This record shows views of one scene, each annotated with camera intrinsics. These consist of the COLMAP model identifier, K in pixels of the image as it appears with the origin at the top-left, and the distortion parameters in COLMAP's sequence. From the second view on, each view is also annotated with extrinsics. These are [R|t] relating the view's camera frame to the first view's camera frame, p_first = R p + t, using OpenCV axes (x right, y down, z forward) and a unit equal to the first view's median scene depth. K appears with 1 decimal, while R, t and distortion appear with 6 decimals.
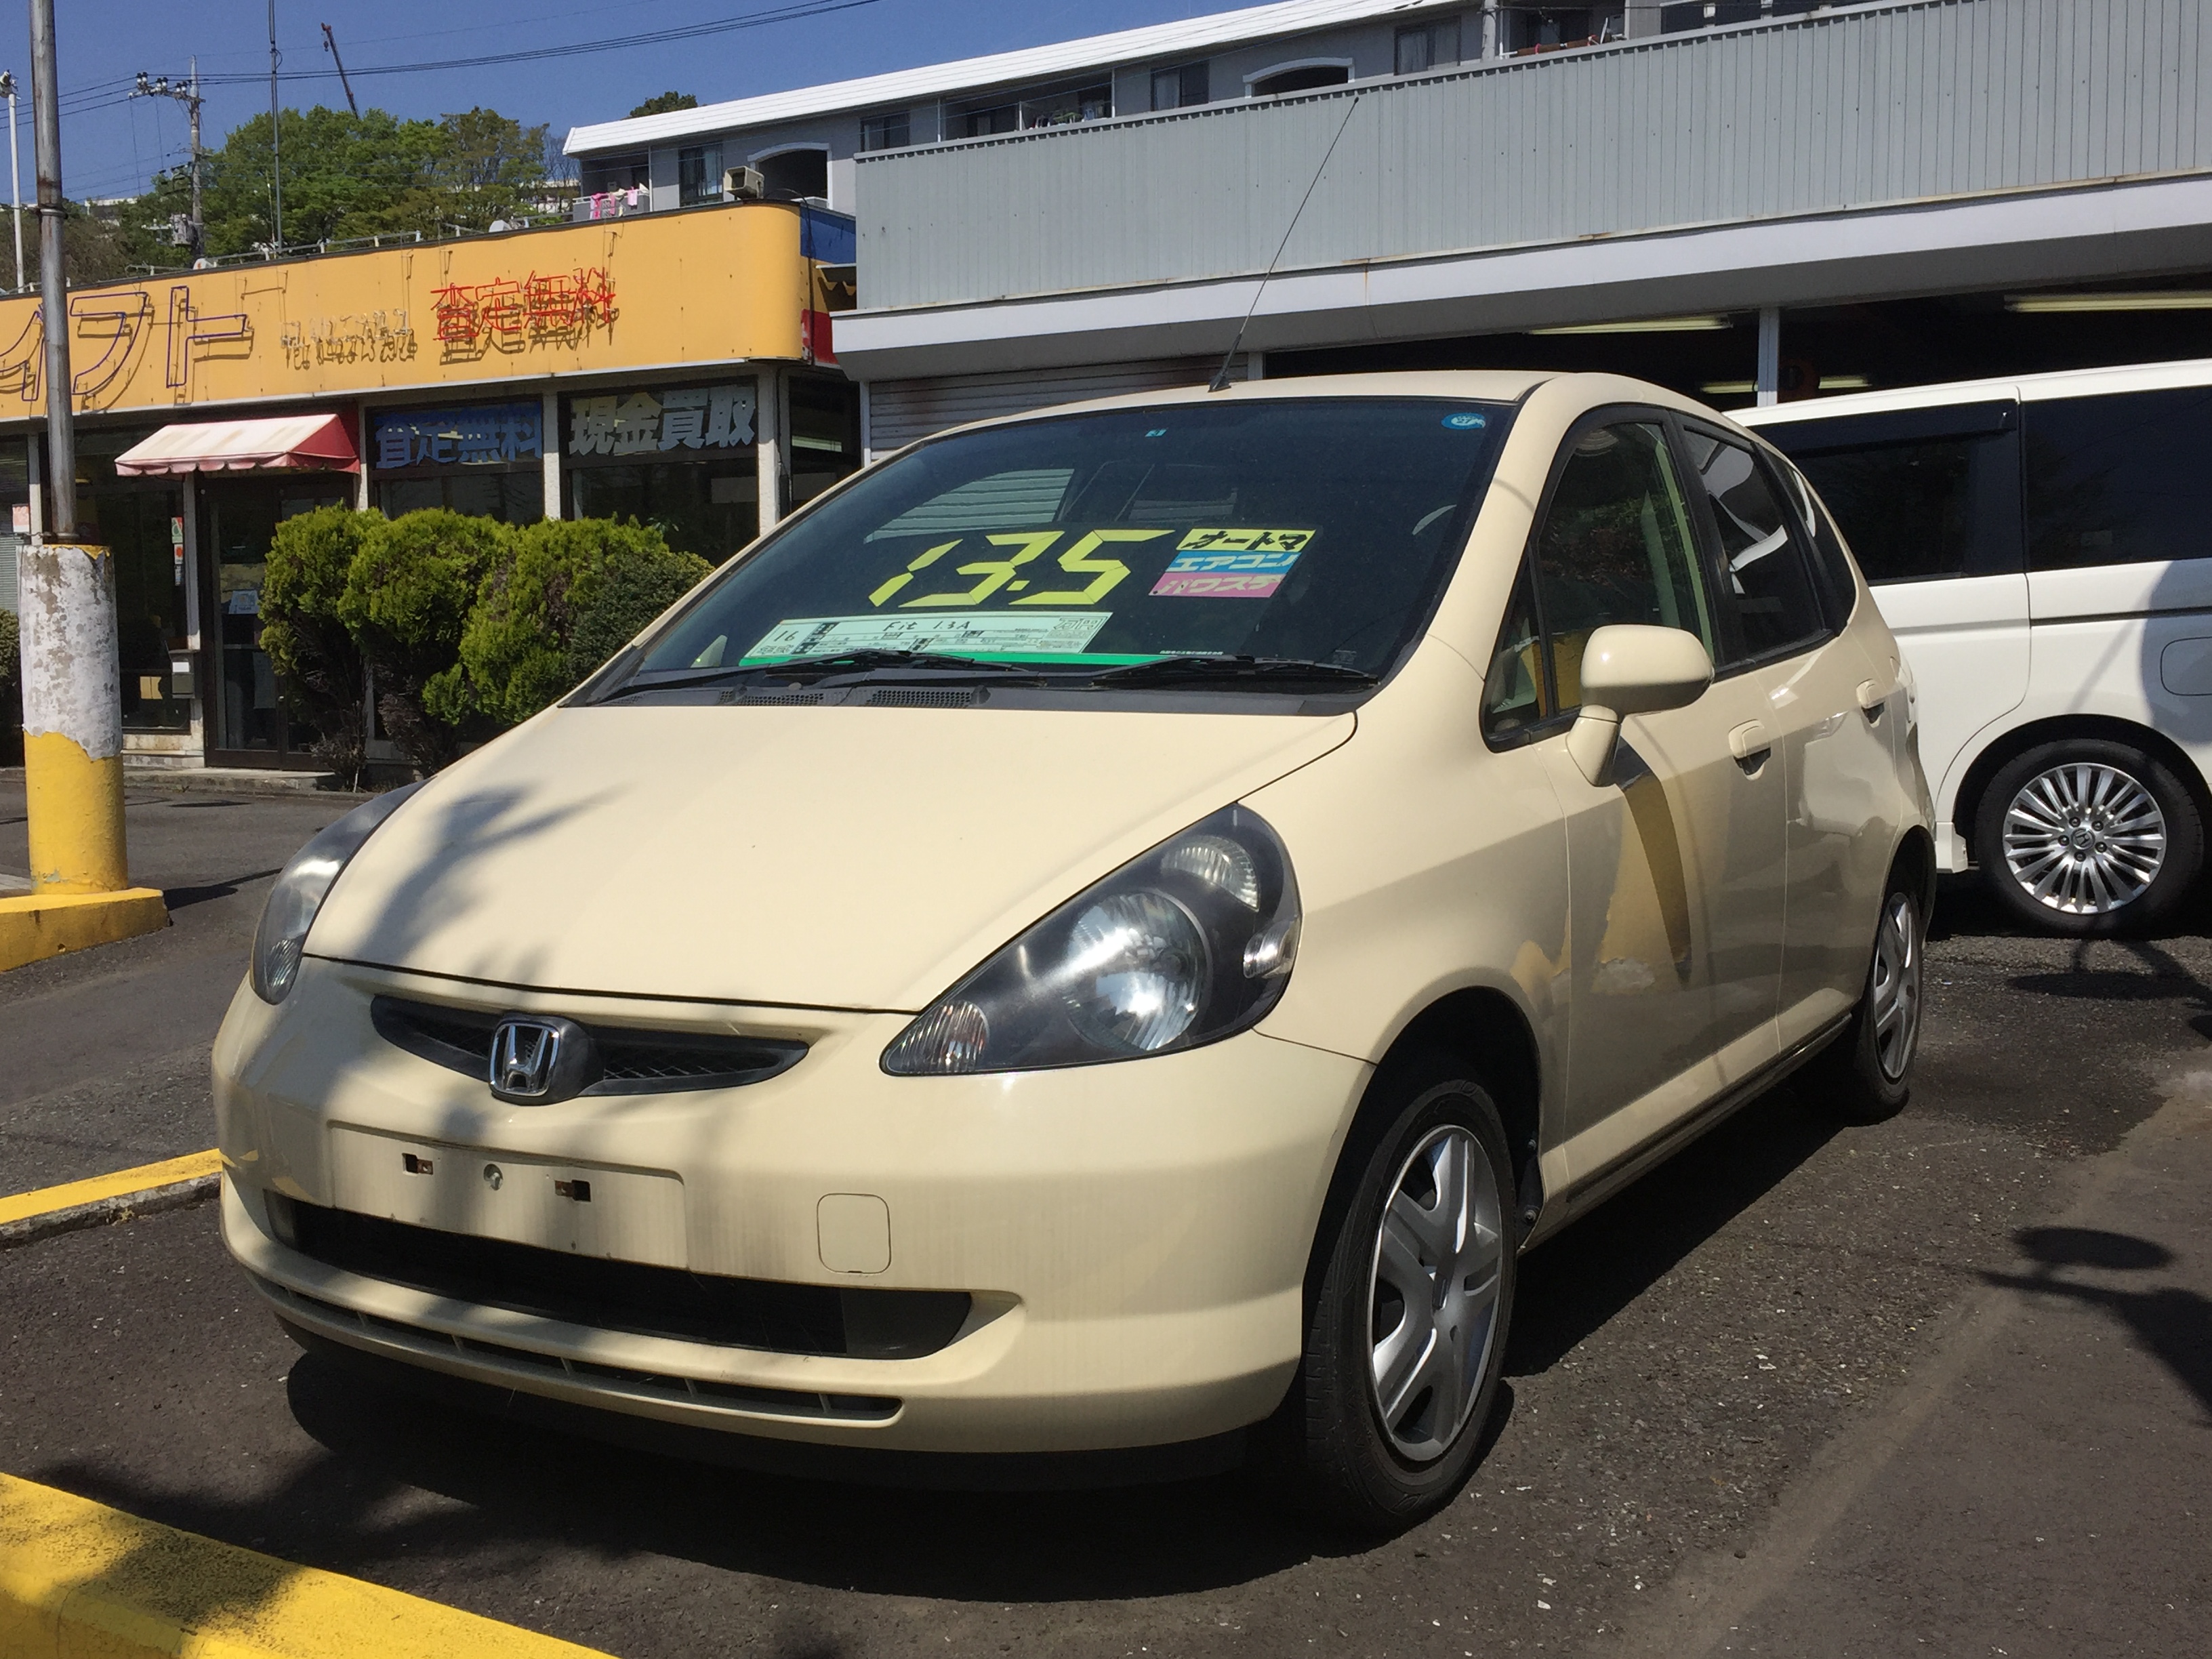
lens RADIAL K [[2243.8, 0, 1101.6], [0, 2243.8, 819.4], [0, 0, 1]] dist [0.078728, -0.078871]
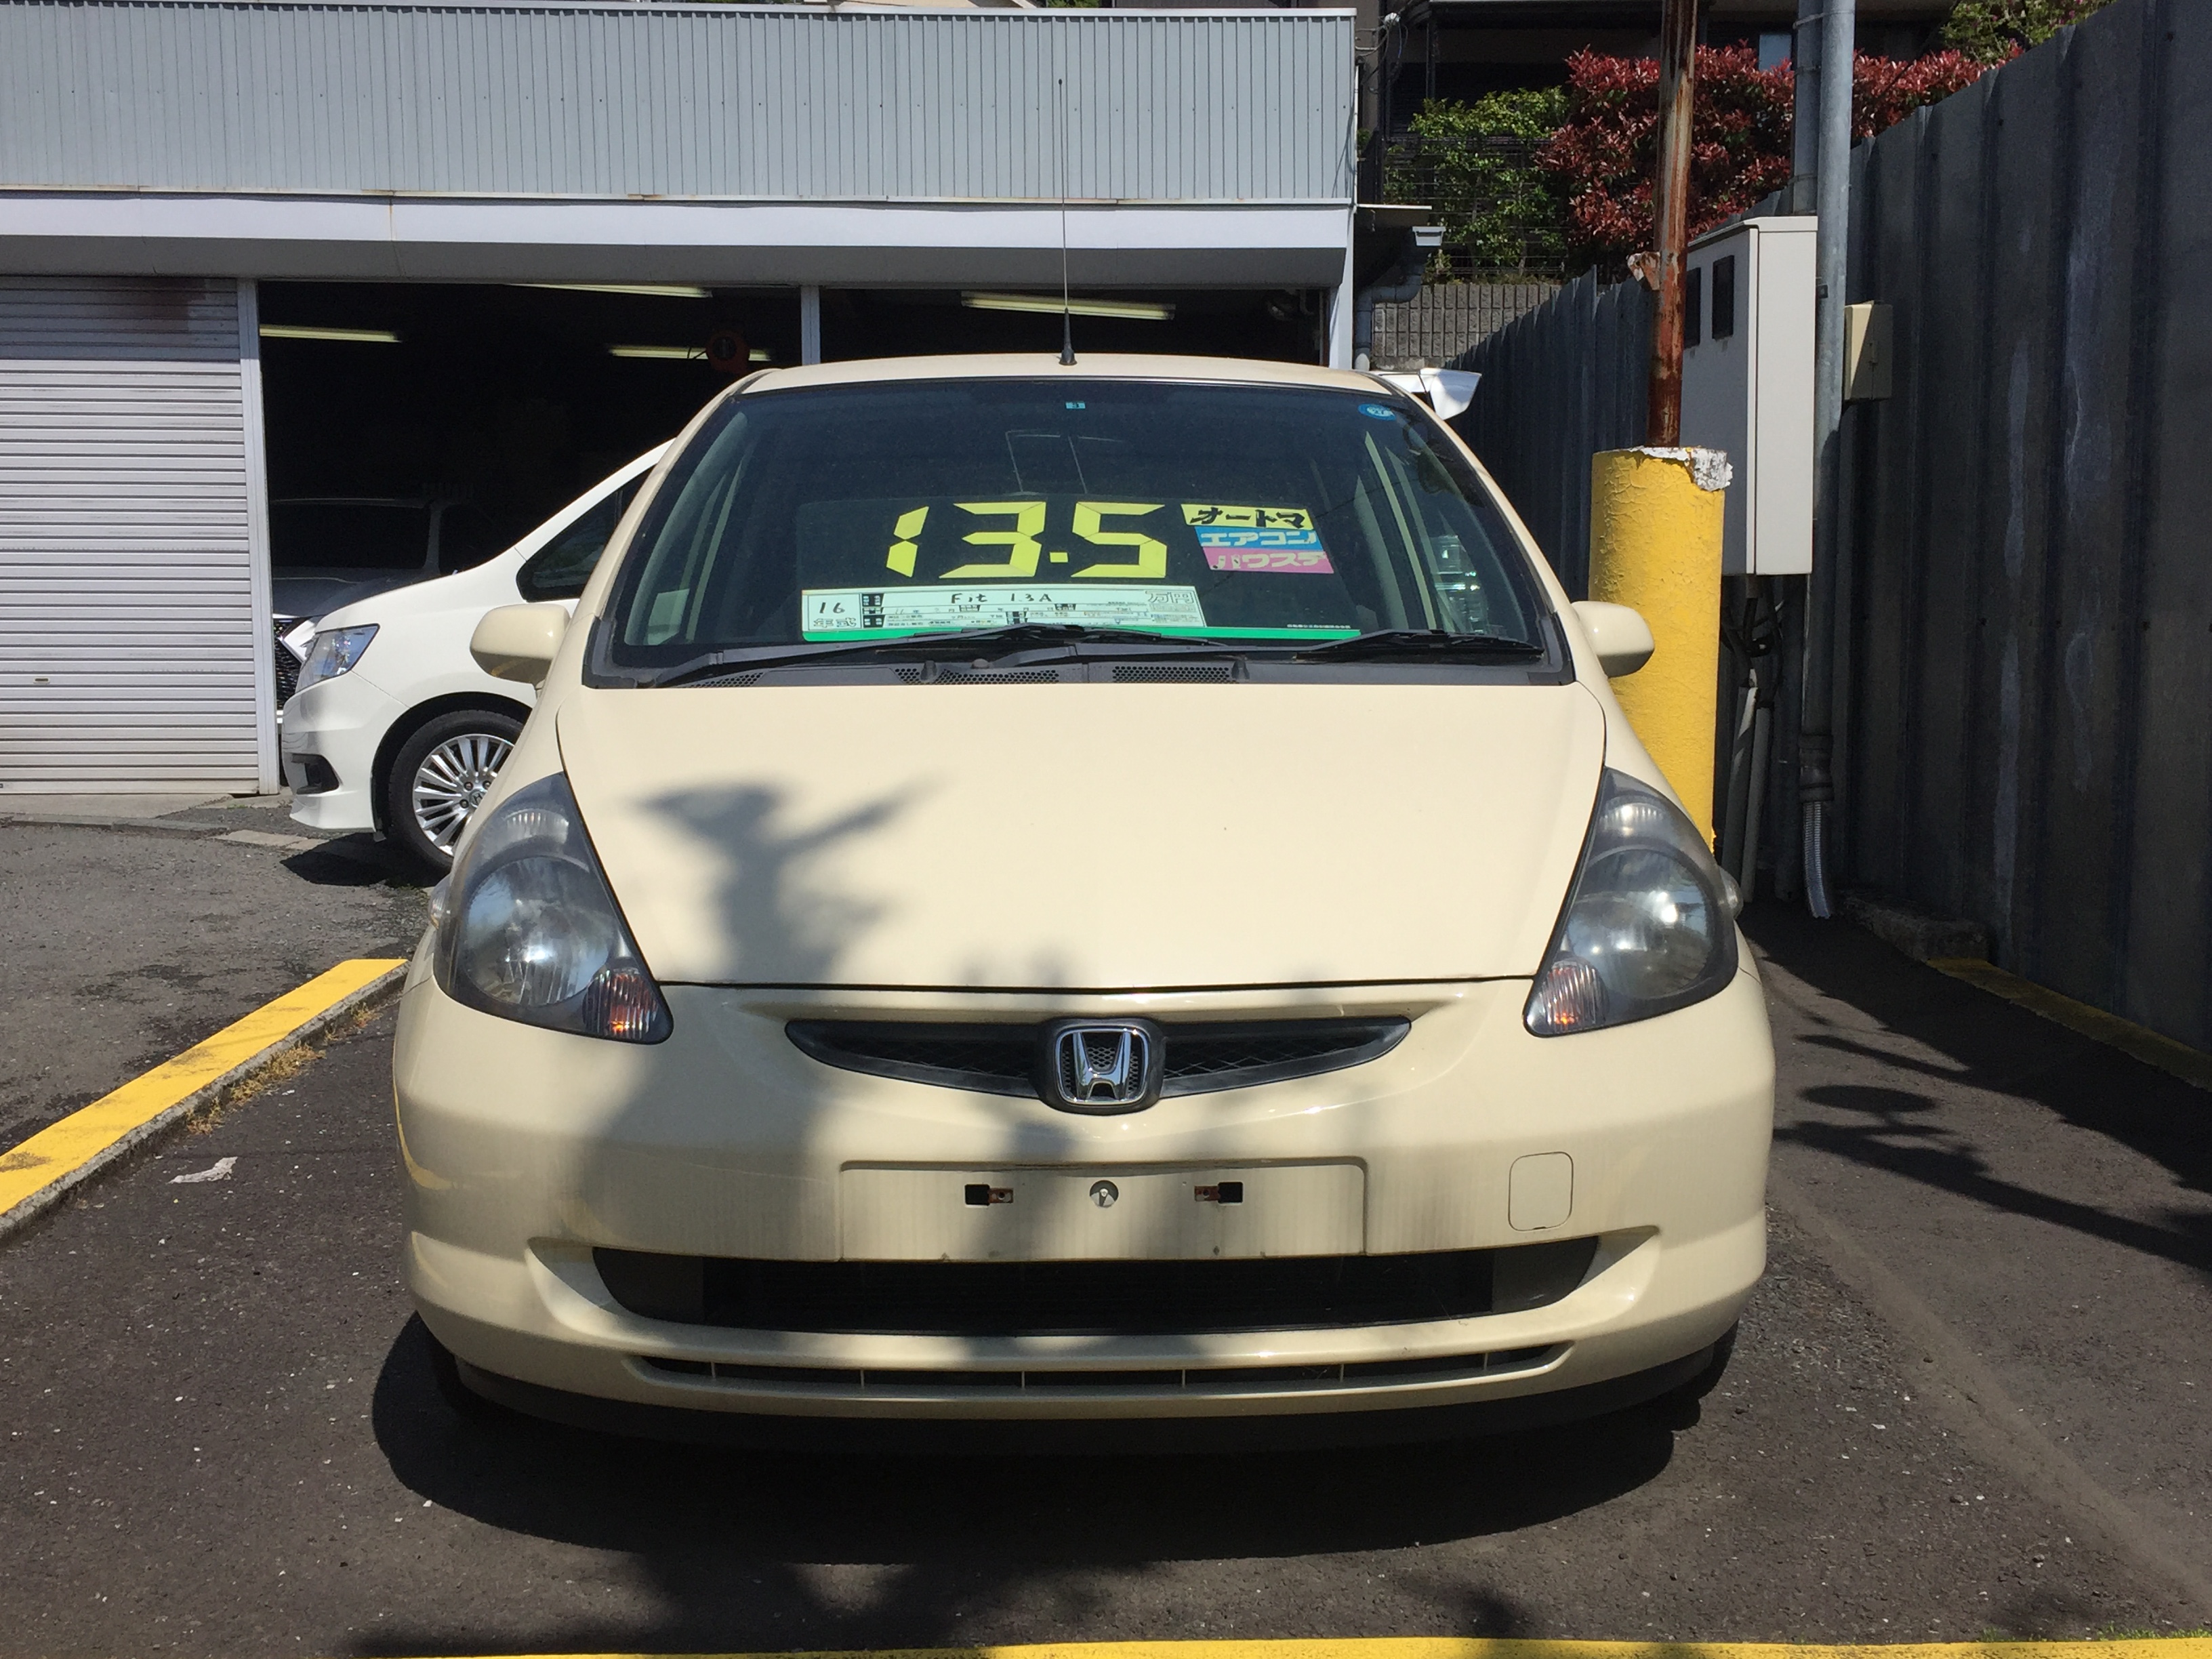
lens RADIAL K [[2242.6, 0, 1106.0], [0, 2242.6, 829.5], [0, 0, 1]] dist [0.060950, -0.008825]
pose [[0.834818, -0.051307, 0.548130, -0.161570], [0.038206, 0.998647, 0.035289, -0.005333], [-0.549199, -0.008518, 0.835648, 0.046501]]
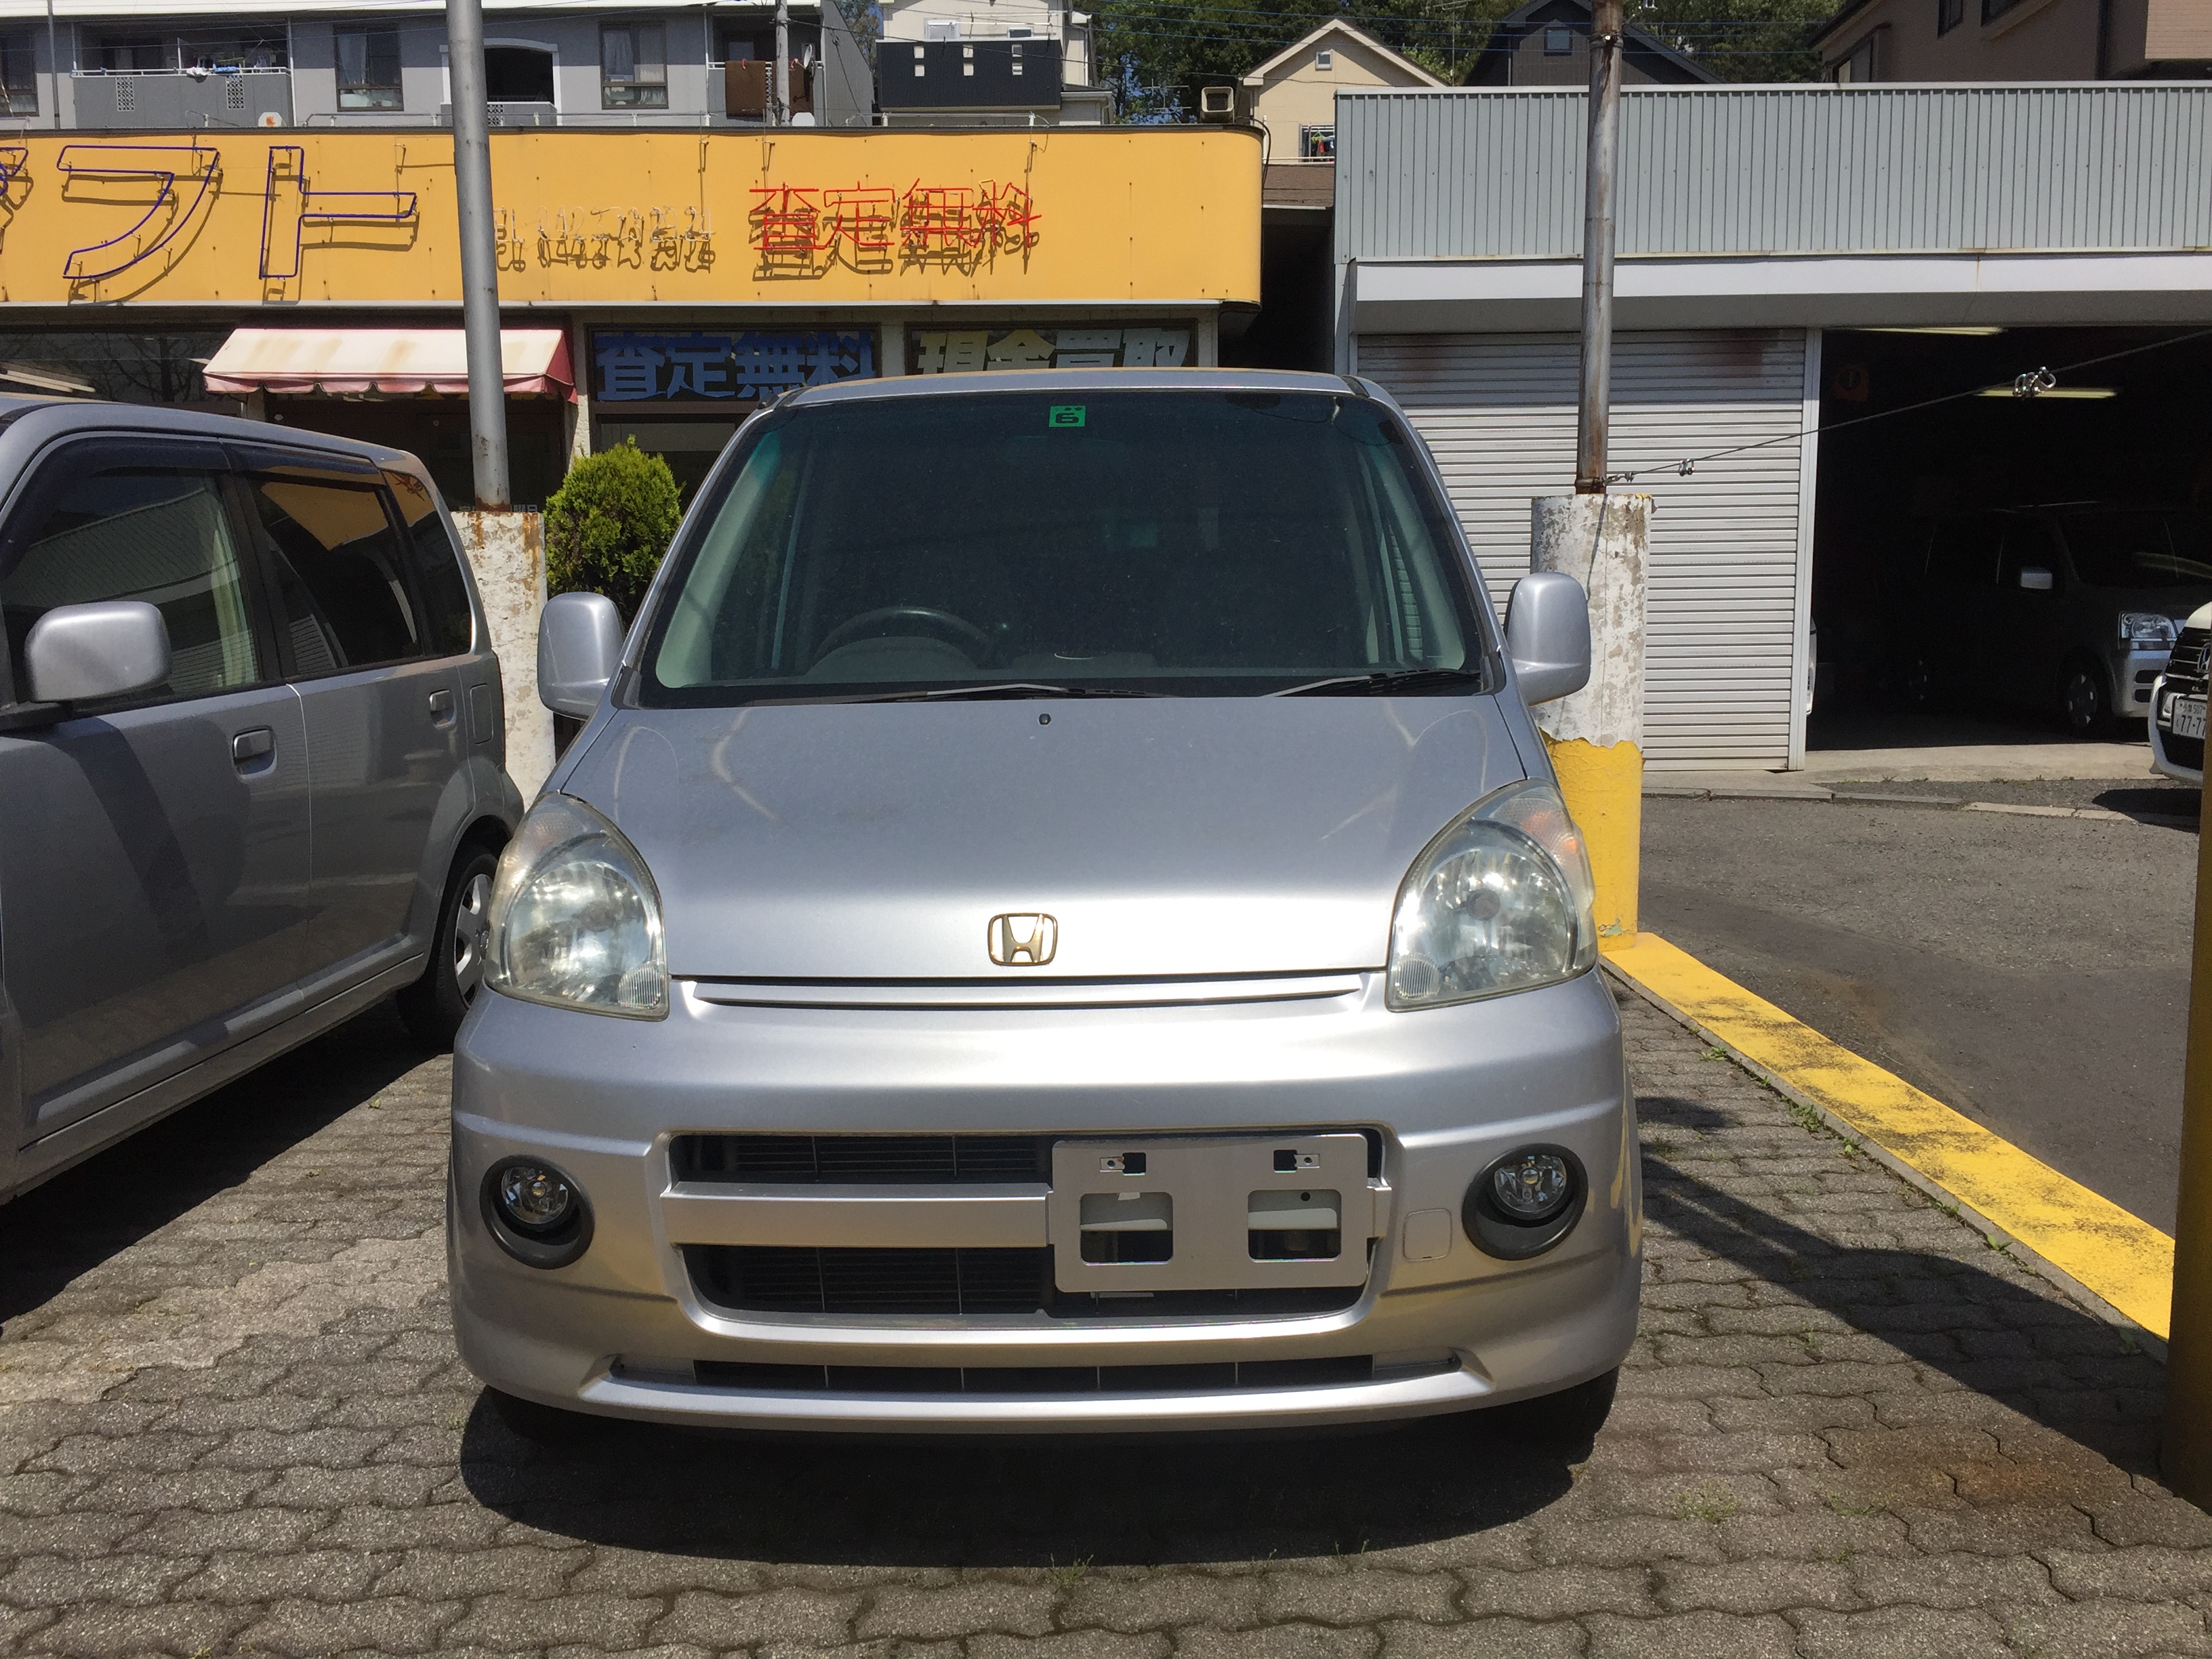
lens RADIAL K [[1889.4, 0, 1111.1], [0, 1889.4, 819.6], [0, 0, 1]] dist [0.089962, -0.123207]
pose [[0.852384, -0.066098, 0.518723, -0.725232], [0.045618, 0.997596, 0.052157, -0.040739], [-0.520923, -0.020795, 0.853350, 0.415875]]
